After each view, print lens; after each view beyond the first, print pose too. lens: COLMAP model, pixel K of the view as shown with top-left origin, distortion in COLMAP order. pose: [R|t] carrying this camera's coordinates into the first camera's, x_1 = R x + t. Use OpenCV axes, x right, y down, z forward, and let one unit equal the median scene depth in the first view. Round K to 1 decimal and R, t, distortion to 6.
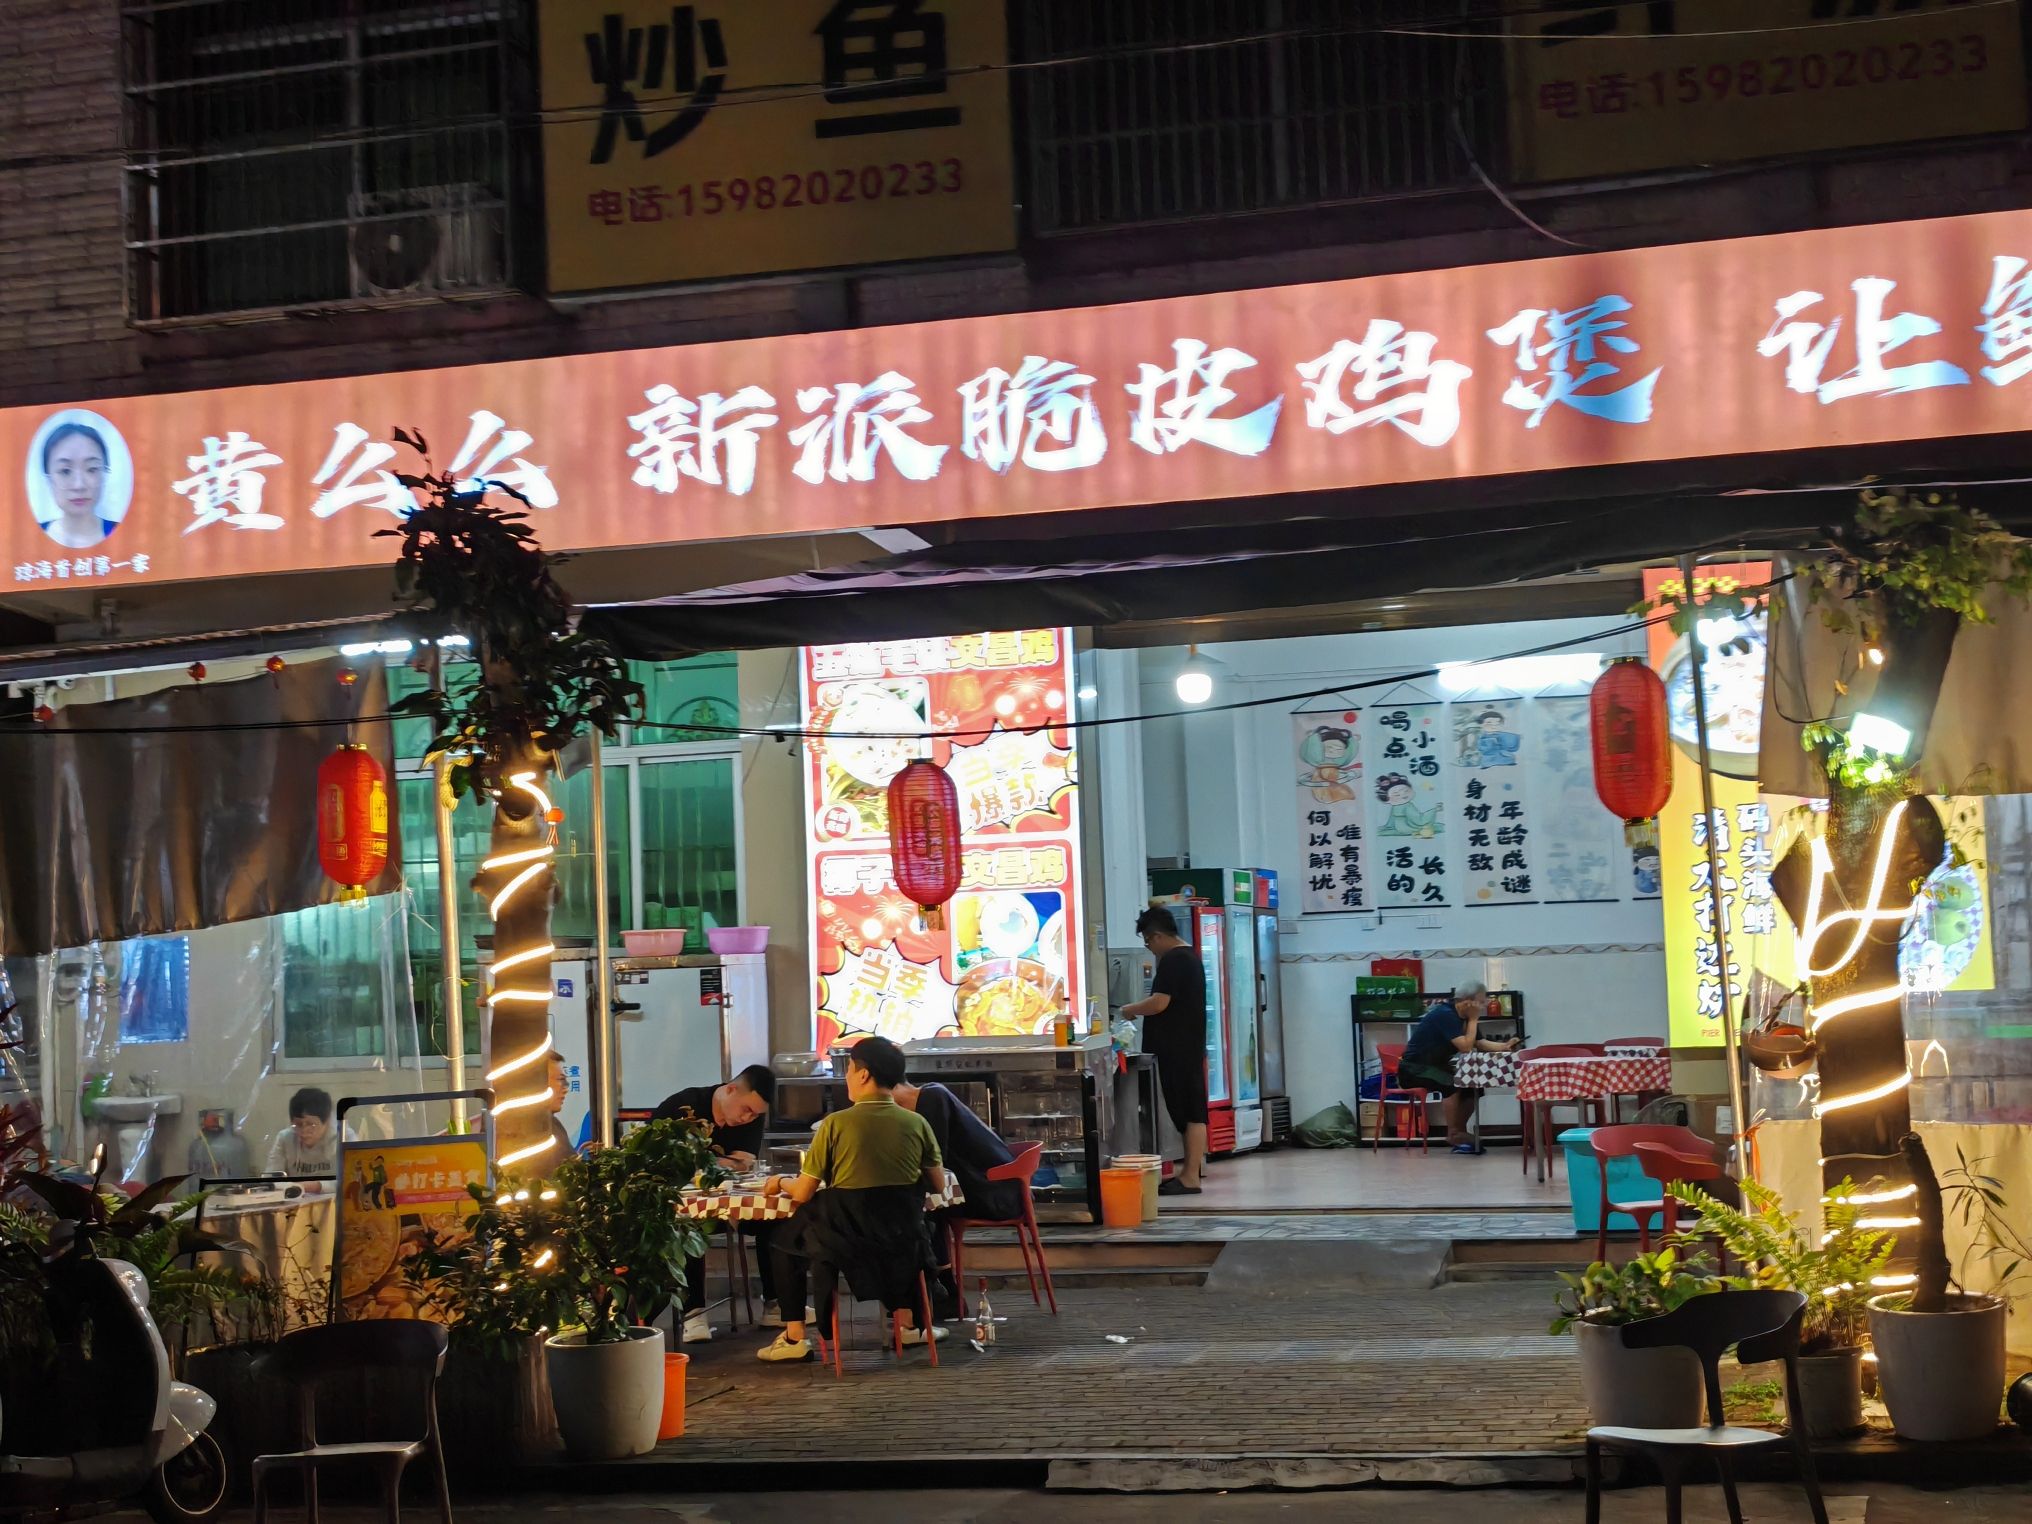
lens RADIAL K [[3014.8, 0, 1016.0], [0, 3014.8, 762.0], [0, 0, 1]] dist [0.189618, -0.769593]
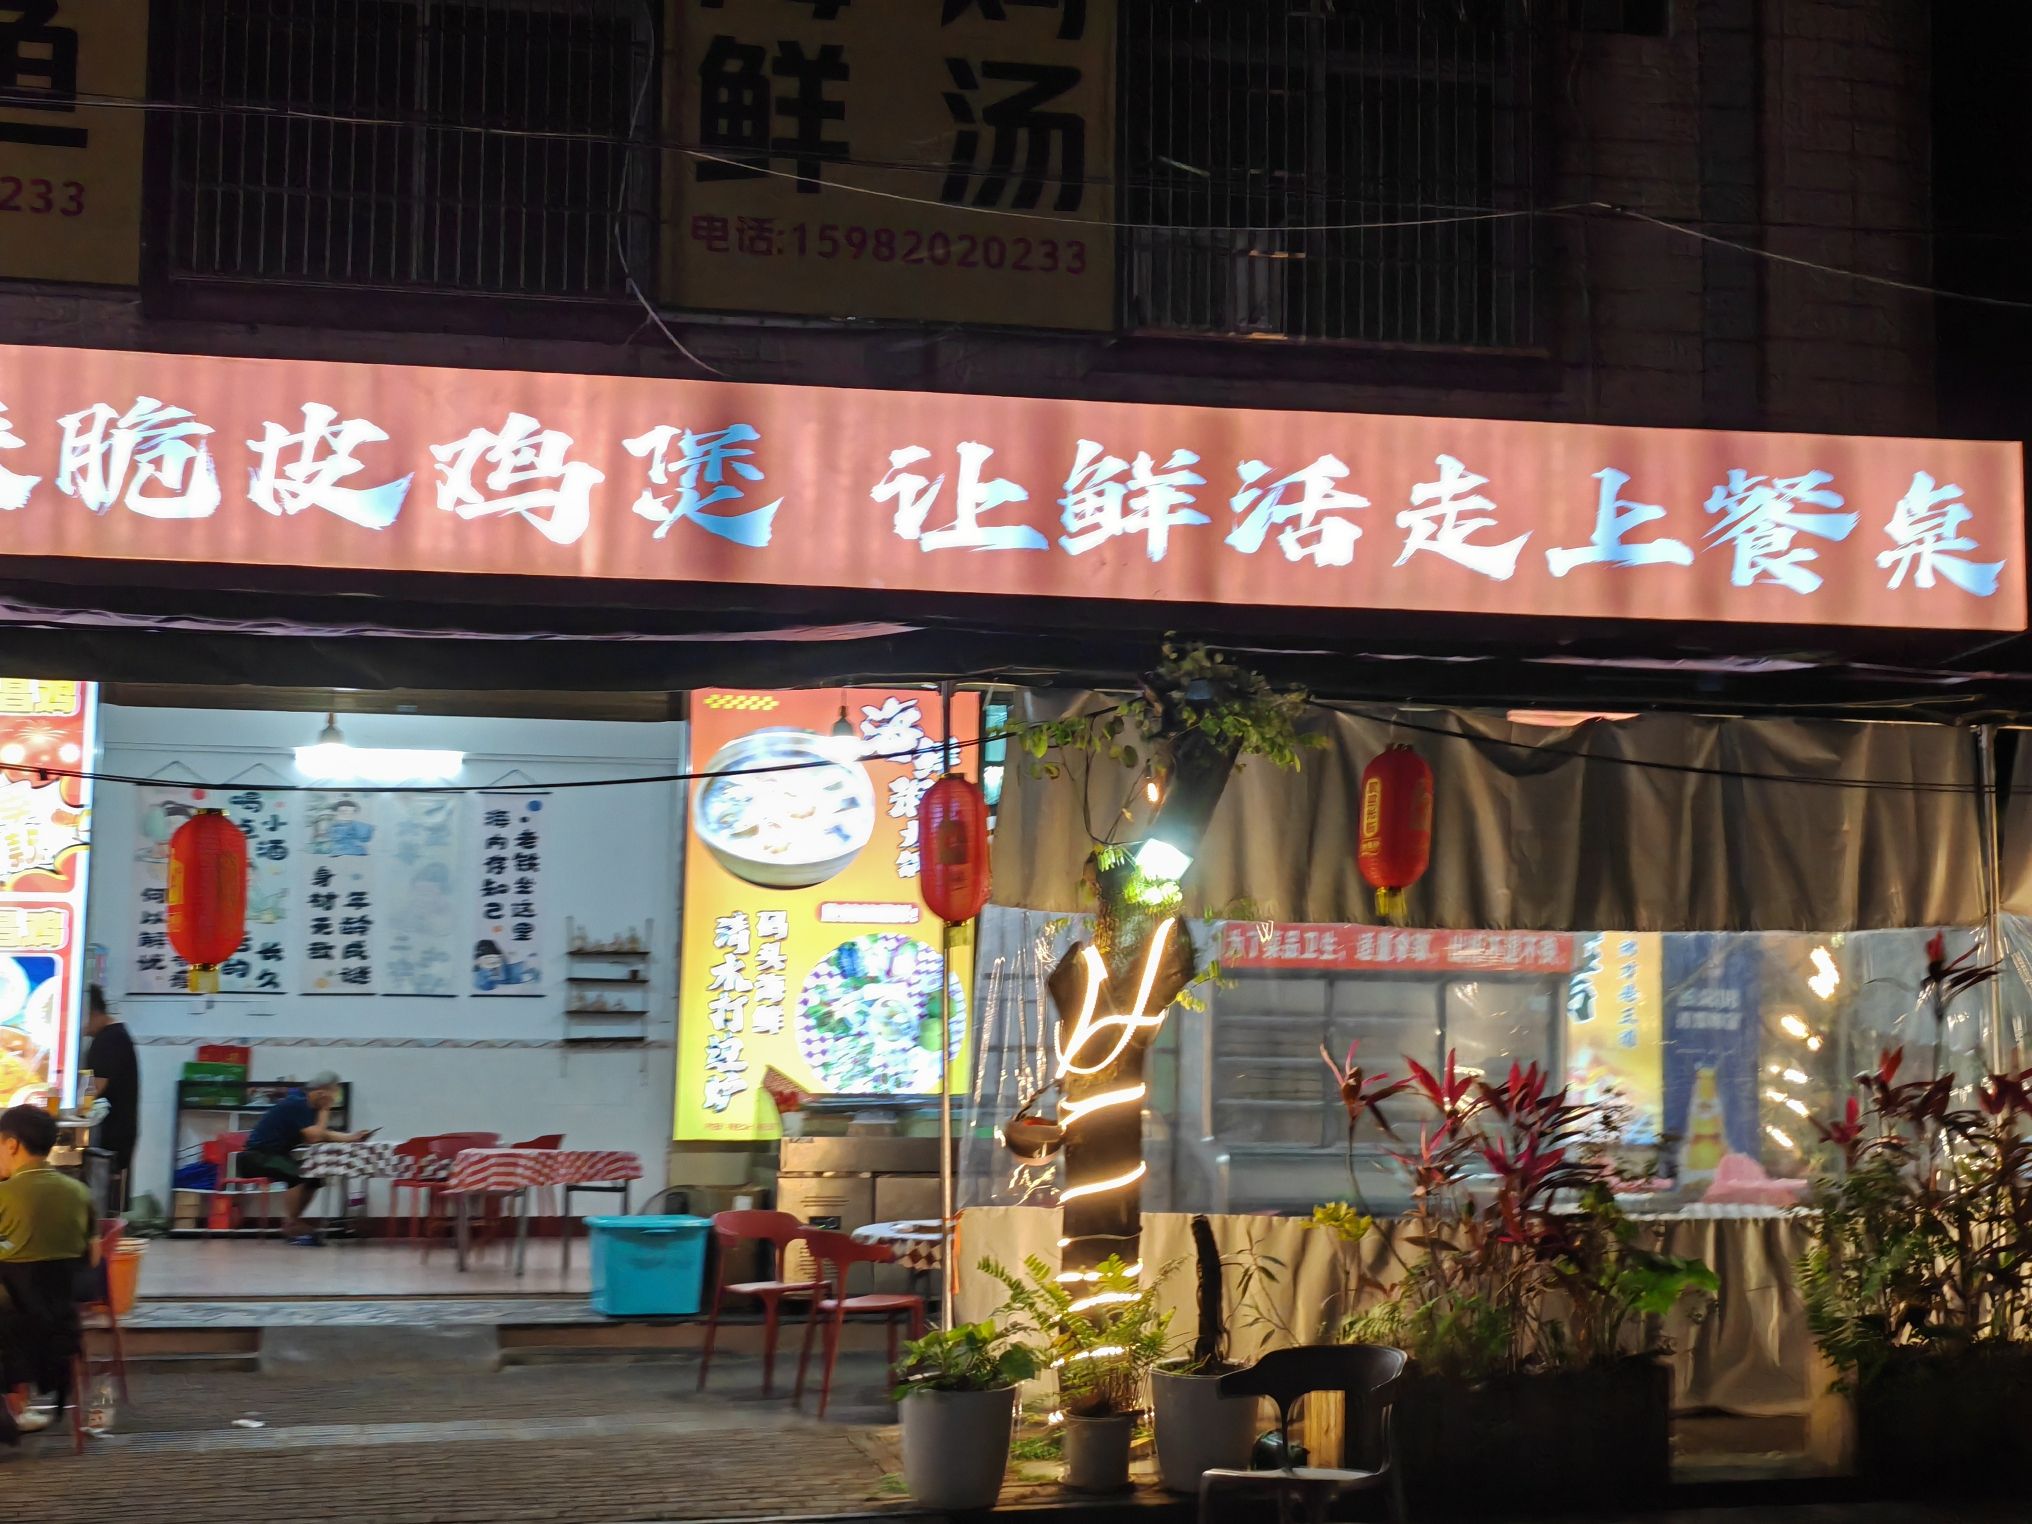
lens RADIAL K [[3014.8, 0, 1016.0], [0, 3014.8, 762.0], [0, 0, 1]] dist [0.189618, -0.769593]
pose [[0.894336, 0.088824, 0.438491, -0.163423], [-0.074167, 0.995967, -0.050480, 0.009457], [-0.441206, 0.012624, 0.897317, 0.013101]]
